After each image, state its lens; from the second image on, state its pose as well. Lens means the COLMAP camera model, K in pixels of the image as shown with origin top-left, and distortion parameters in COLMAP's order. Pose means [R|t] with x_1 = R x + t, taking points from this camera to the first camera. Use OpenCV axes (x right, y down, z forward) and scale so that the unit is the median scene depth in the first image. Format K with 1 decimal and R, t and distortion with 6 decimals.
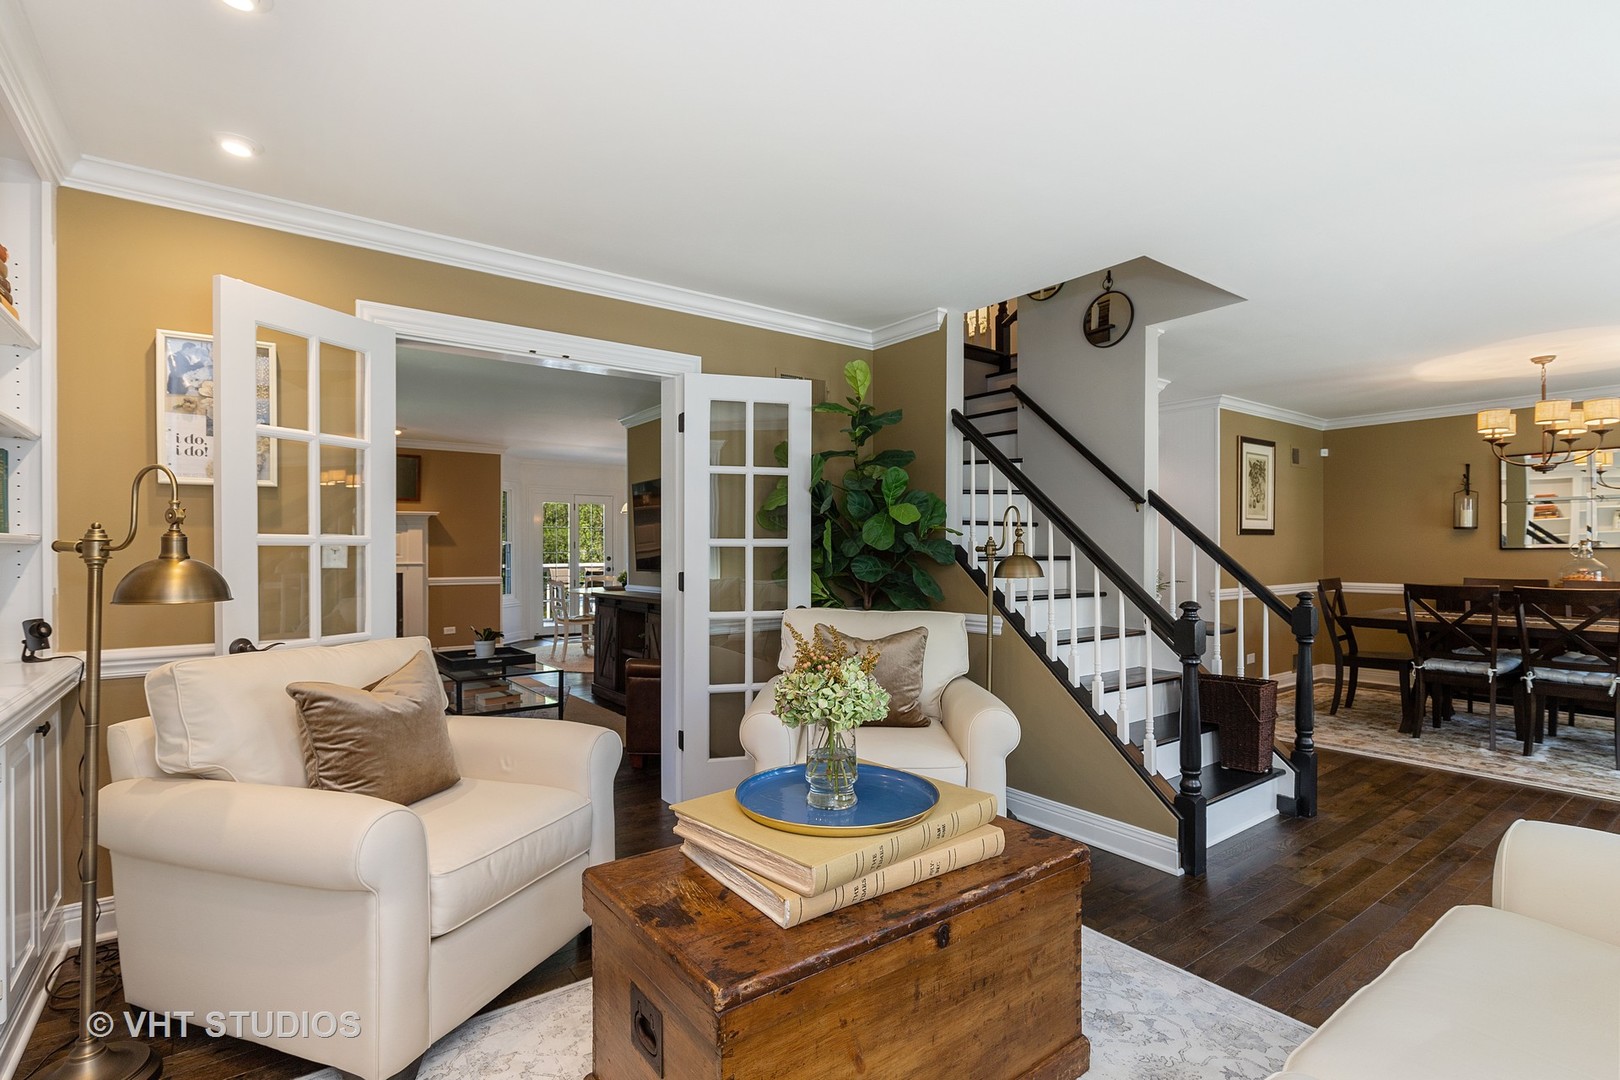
lens RADIAL K [[768.6, 0, 809.5], [0, 768.6, 545.0], [0, 0, 1]] dist [0.001937, 0.000324]
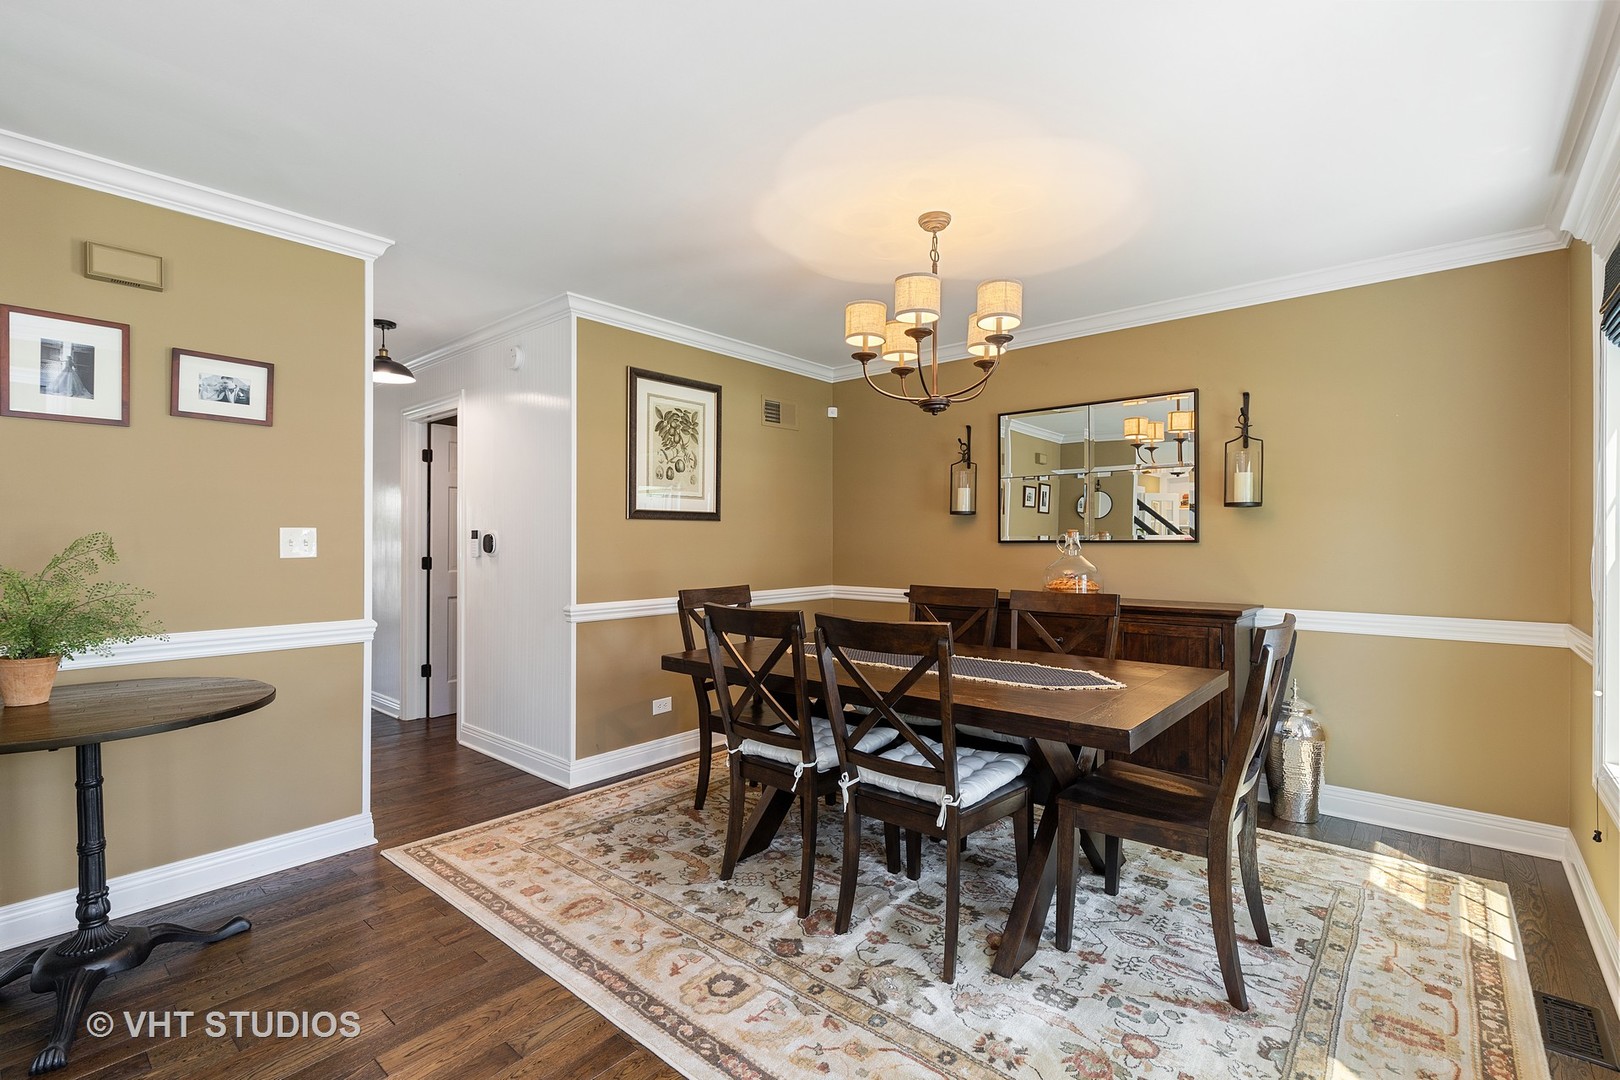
lens RADIAL K [[733.5, 0, 806.1], [0, 733.5, 526.5], [0, 0, 1]] dist [0.000192, -0.000381]
pose [[0.975790, 0.007825, 0.218569, 0.555235], [-0.005818, 0.999935, -0.009827, -0.001555], [-0.218631, 0.008317, 0.975772, 0.351661]]
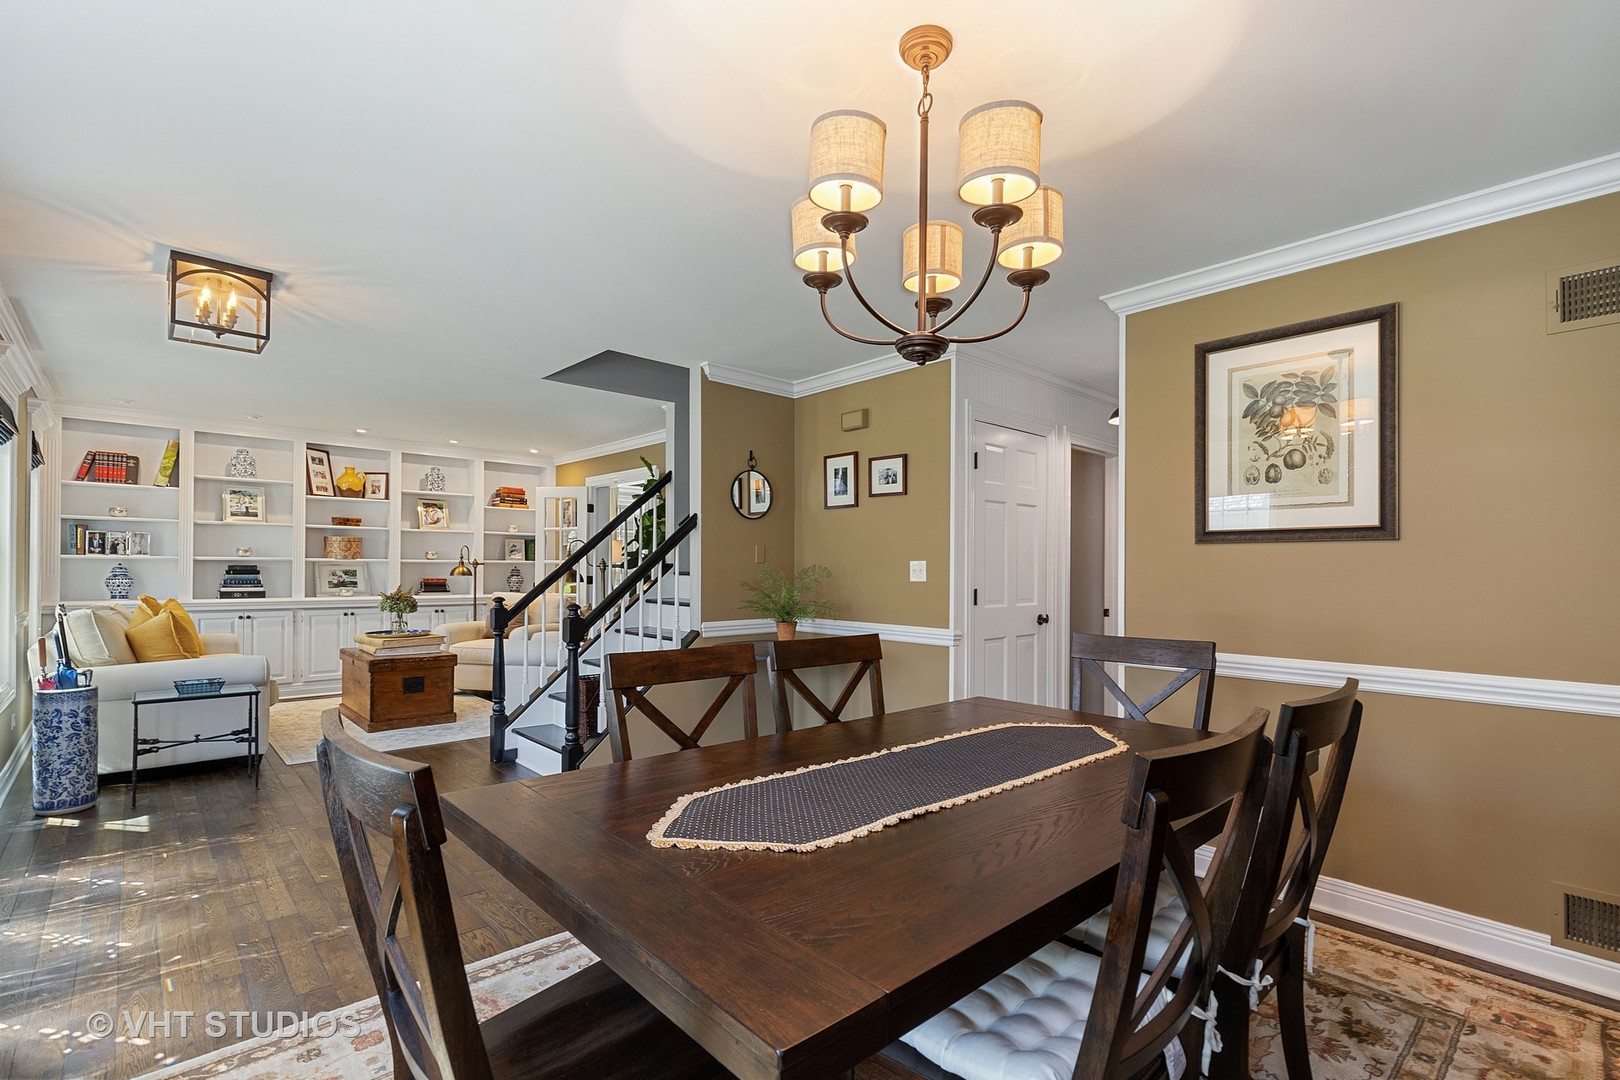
lens RADIAL K [[742.7, 0, 807.4], [0, 742.7, 571.4], [0, 0, 1]] dist [-0.000258, -0.000134]
pose [[0.099052, -0.000701, -0.995082, 0.989289], [-0.007536, 0.999971, -0.001455, 0.007449], [0.995054, 0.007643, 0.099044, 0.682300]]
